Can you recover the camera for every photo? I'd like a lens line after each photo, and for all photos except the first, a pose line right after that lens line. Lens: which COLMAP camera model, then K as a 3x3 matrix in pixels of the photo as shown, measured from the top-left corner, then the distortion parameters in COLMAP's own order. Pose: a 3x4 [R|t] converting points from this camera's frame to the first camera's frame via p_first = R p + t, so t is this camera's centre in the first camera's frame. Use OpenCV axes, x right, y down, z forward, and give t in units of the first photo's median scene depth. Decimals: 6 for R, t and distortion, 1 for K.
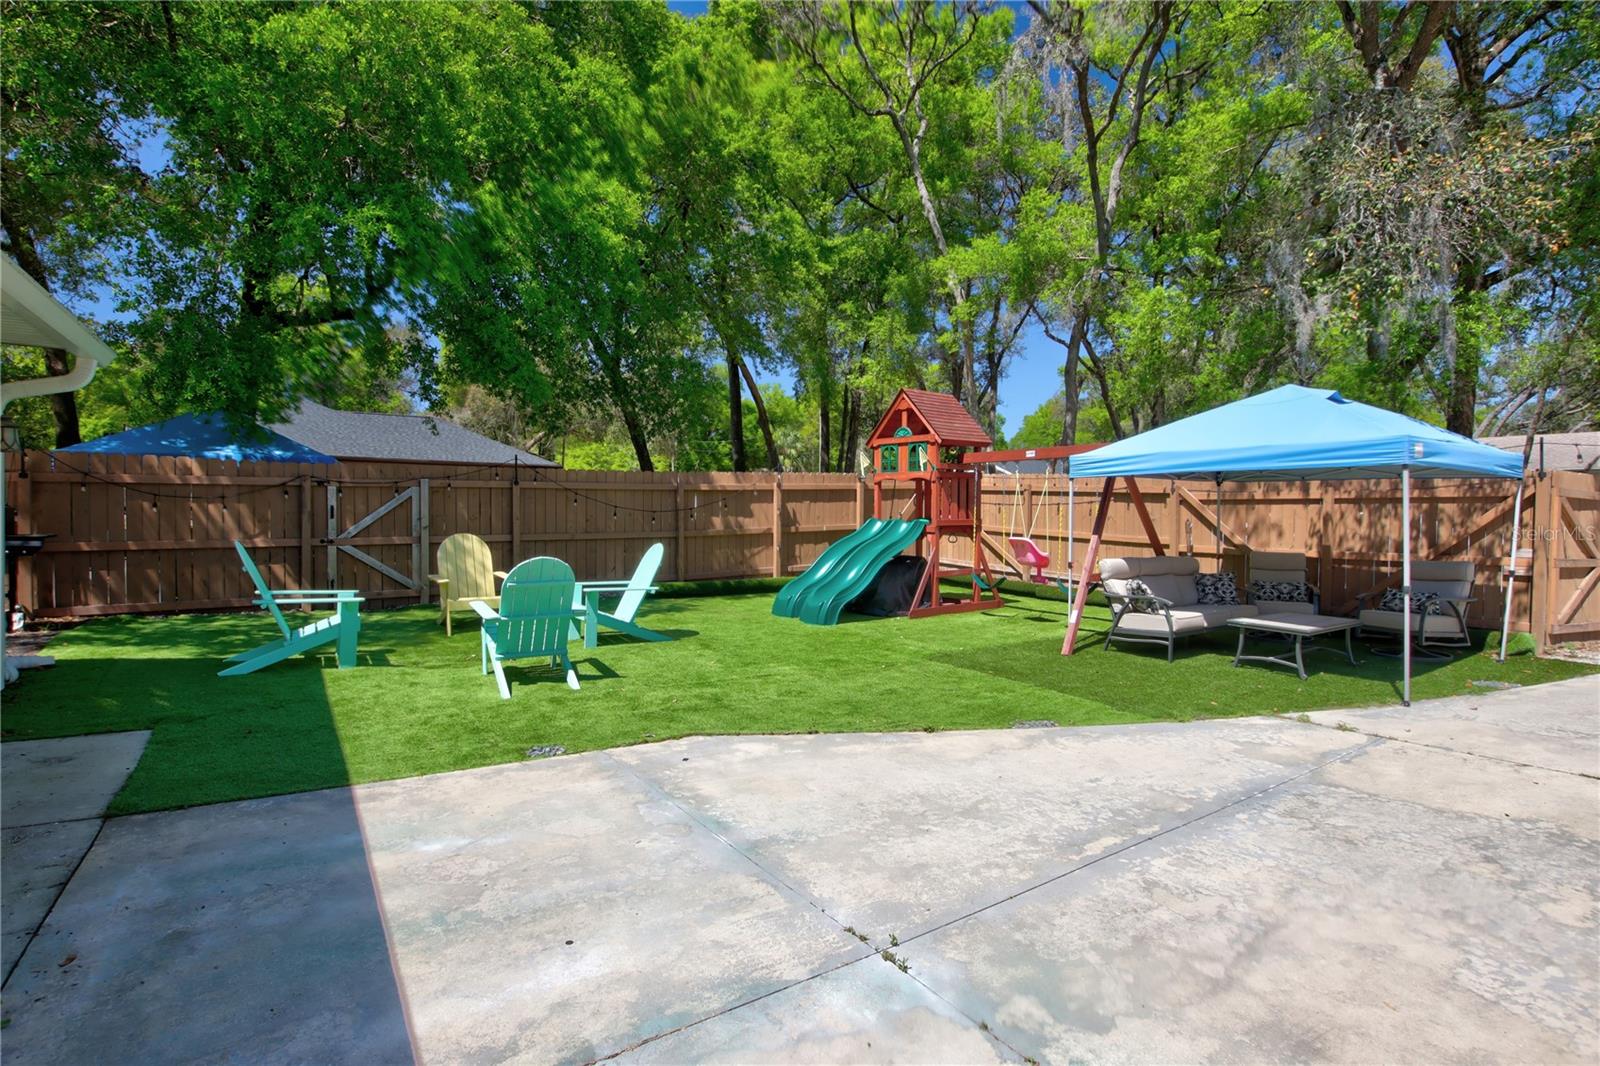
lens RADIAL K [[778.3, 0, 786.9], [0, 778.3, 532.4], [0, 0, 1]] dist [-0.037460, 0.004725]
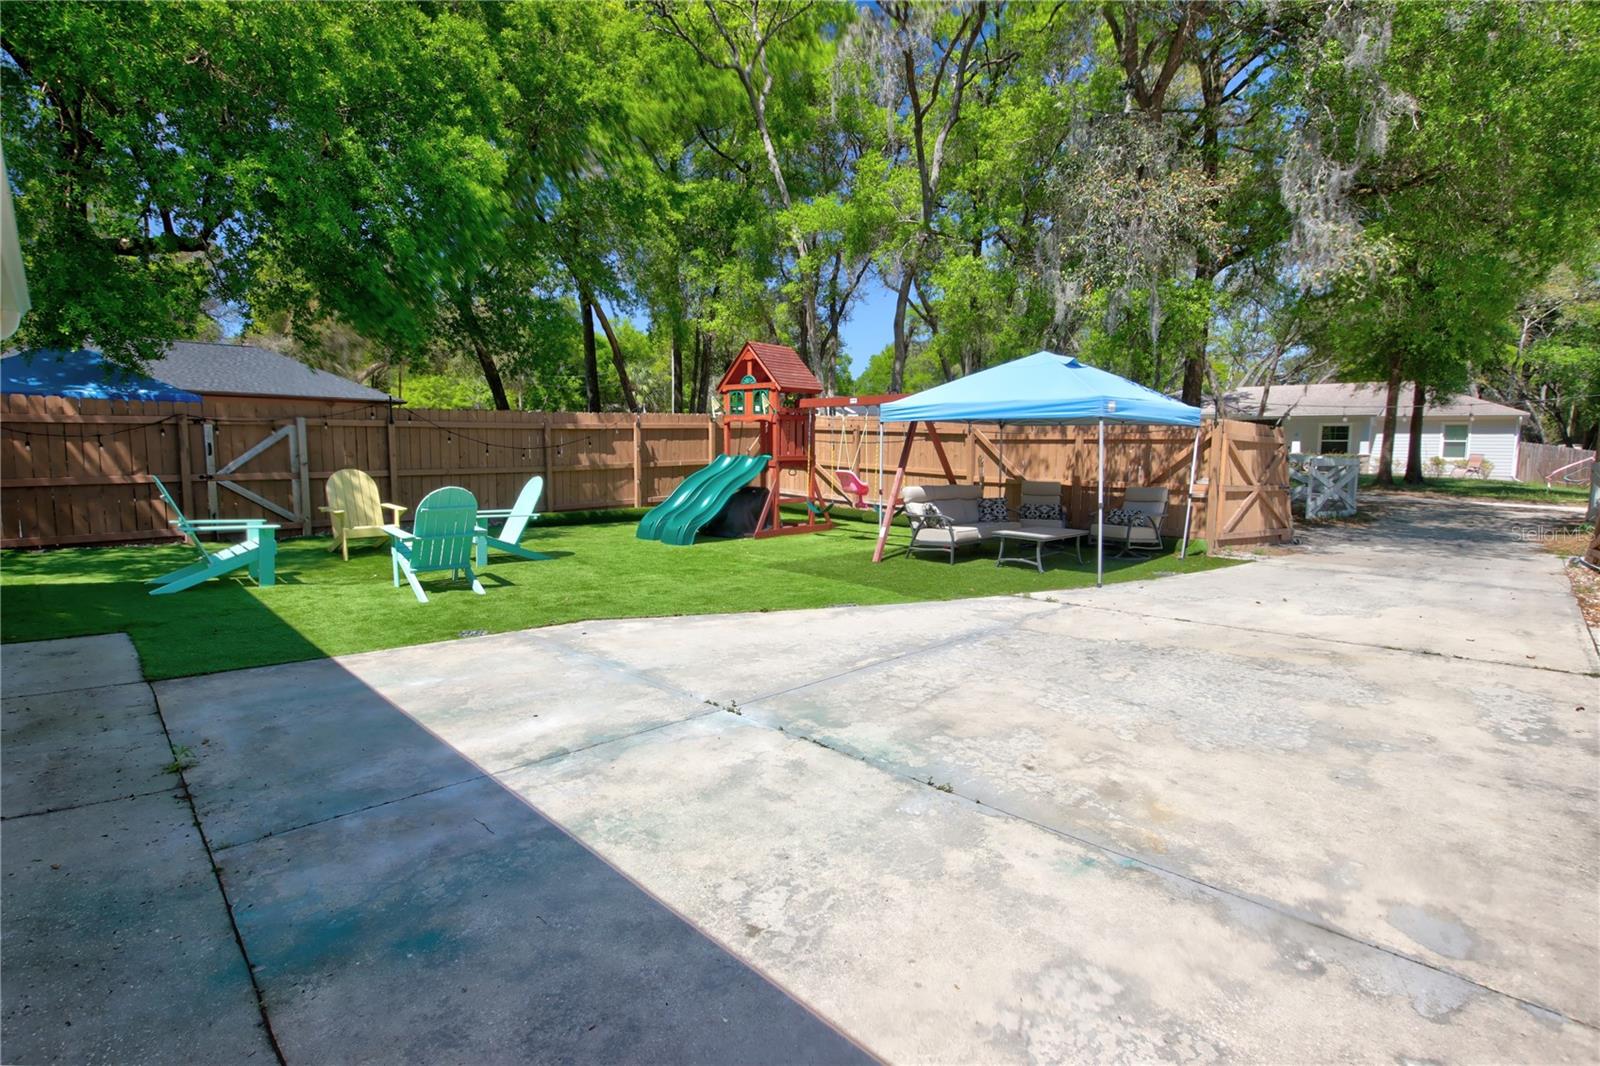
lens RADIAL K [[778.3, 0, 807.2], [0, 778.3, 542.8], [0, 0, 1]] dist [-0.037460, 0.004725]
pose [[0.977383, -0.022499, 0.210275, -0.017270], [0.002610, 0.995532, 0.094386, 0.004760], [-0.211459, -0.091703, 0.973075, -0.207152]]
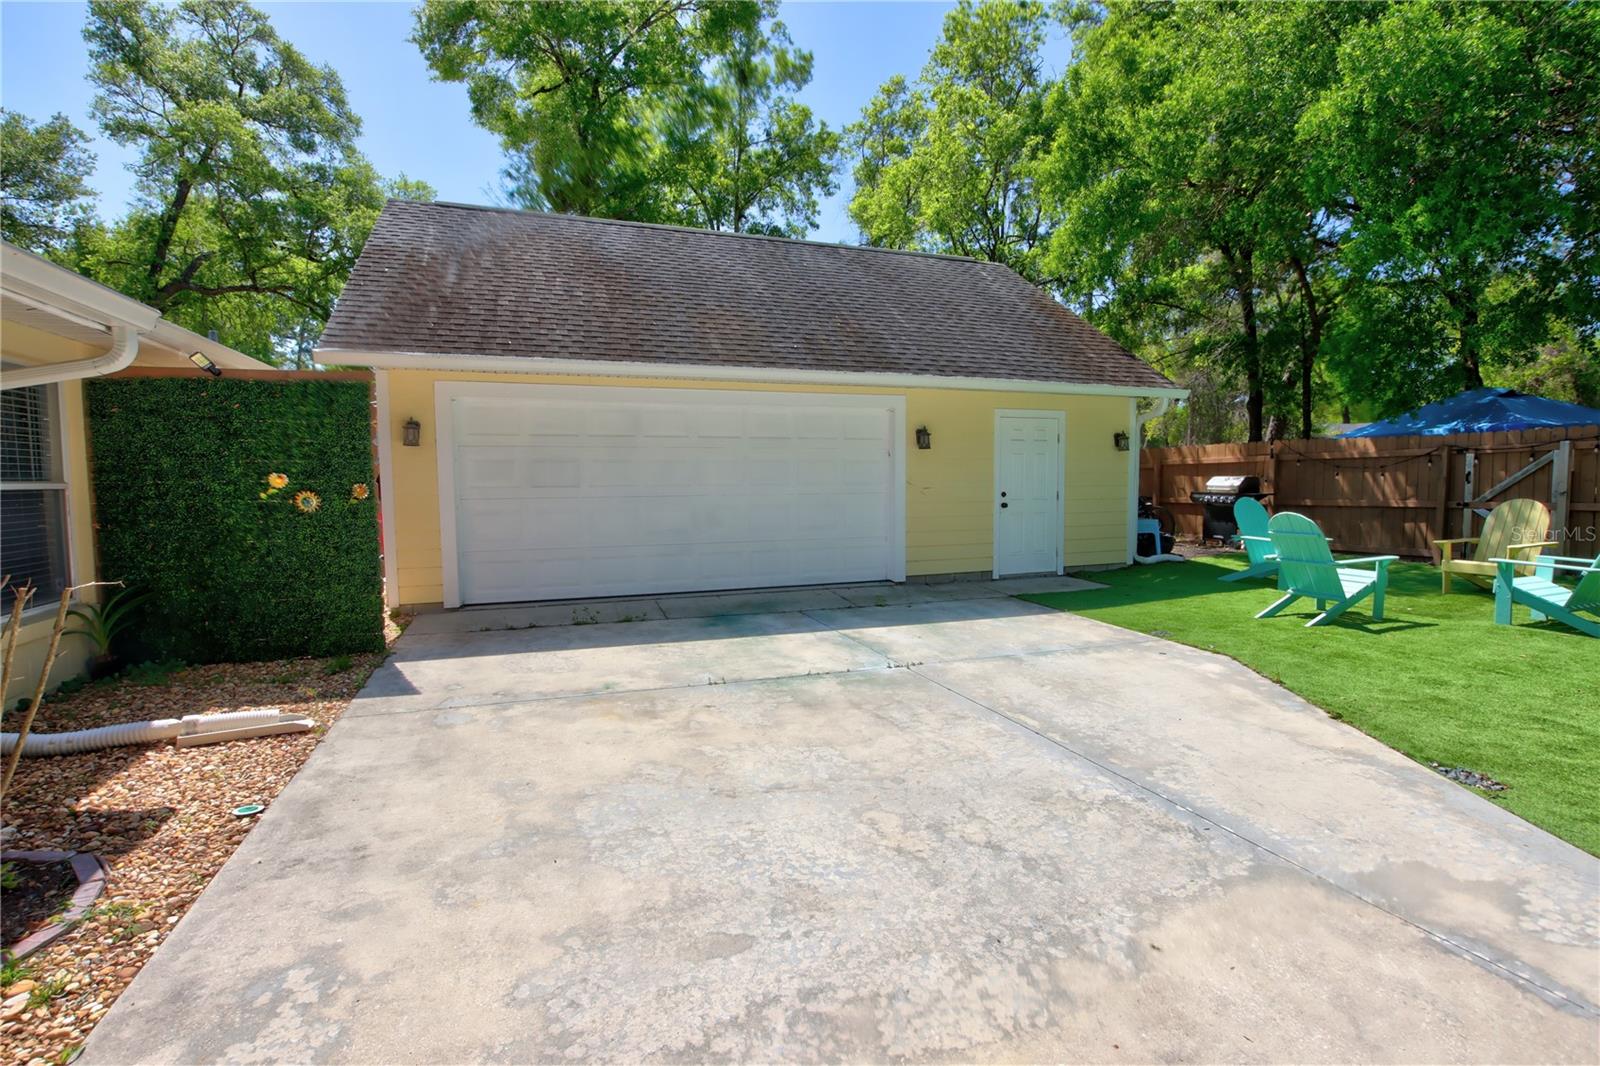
lens RADIAL K [[767.1, 0, 804.5], [0, 767.1, 541.0], [0, 0, 1]] dist [-0.027949, -0.000959]
pose [[-0.258759, 0.069095, -0.963468, 0.726106], [-0.018502, 0.996901, 0.076462, -0.000865], [0.965765, 0.037611, -0.256678, 0.390052]]
